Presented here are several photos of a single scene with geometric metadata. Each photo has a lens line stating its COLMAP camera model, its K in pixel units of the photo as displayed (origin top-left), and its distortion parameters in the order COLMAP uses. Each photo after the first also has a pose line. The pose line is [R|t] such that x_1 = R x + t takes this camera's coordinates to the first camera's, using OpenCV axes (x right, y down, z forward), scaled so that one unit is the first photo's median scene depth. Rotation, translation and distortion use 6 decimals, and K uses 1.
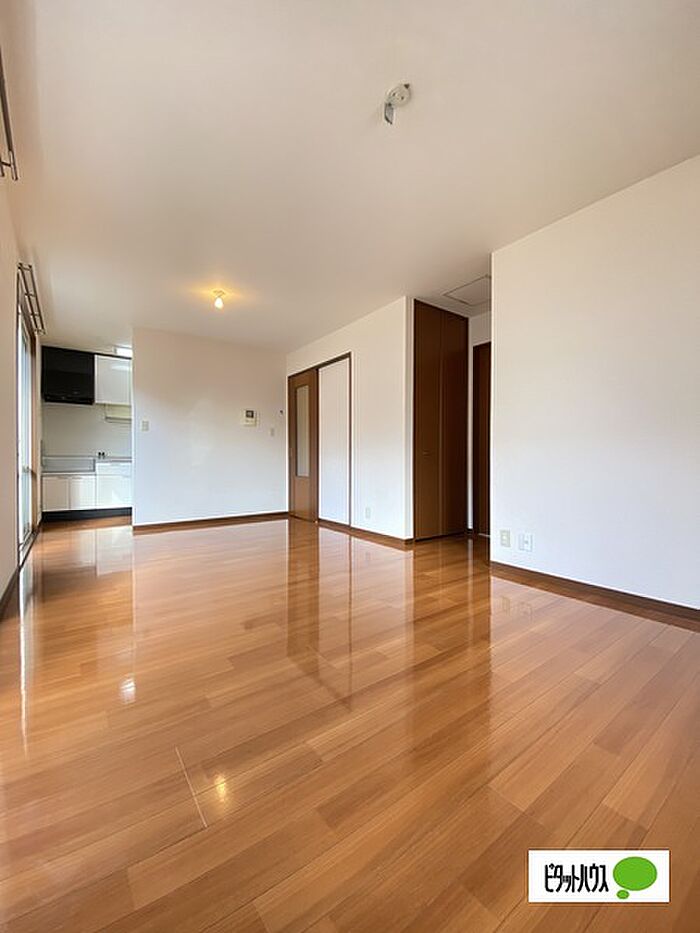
lens RADIAL K [[382.0, 0, 350.0], [0, 382.0, 466.5], [0, 0, 1]] dist [-0.000318, 0.000101]
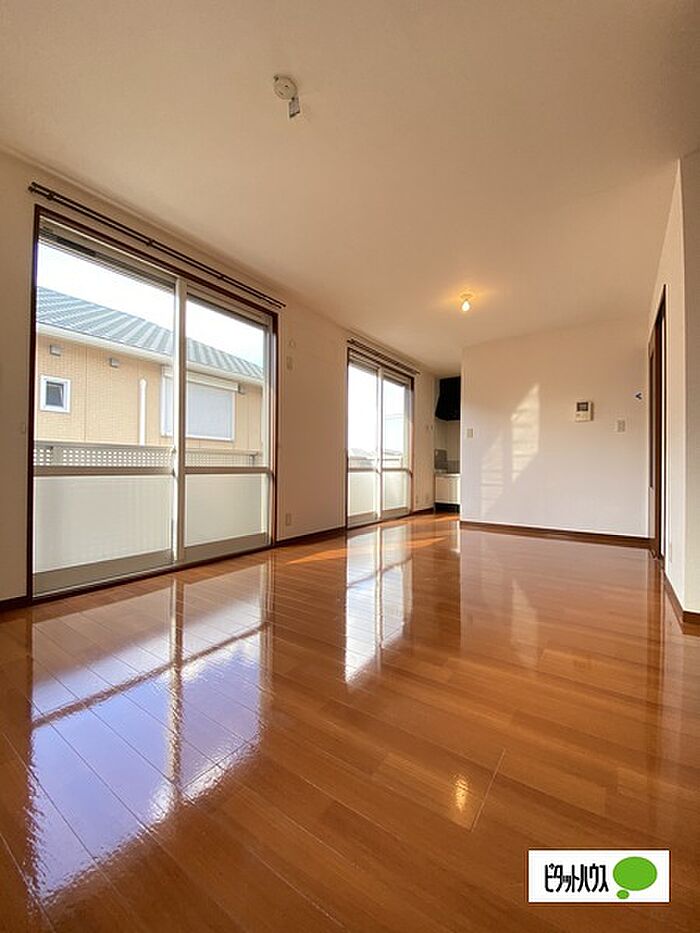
lens RADIAL K [[382.0, 0, 350.0], [0, 382.0, 466.5], [0, 0, 1]] dist [-0.000318, 0.000101]
pose [[0.323105, 0.006353, -0.946342, 0.376841], [-0.013455, 0.999907, 0.002119, -0.005187], [0.946268, 0.012048, 0.323160, 0.292177]]
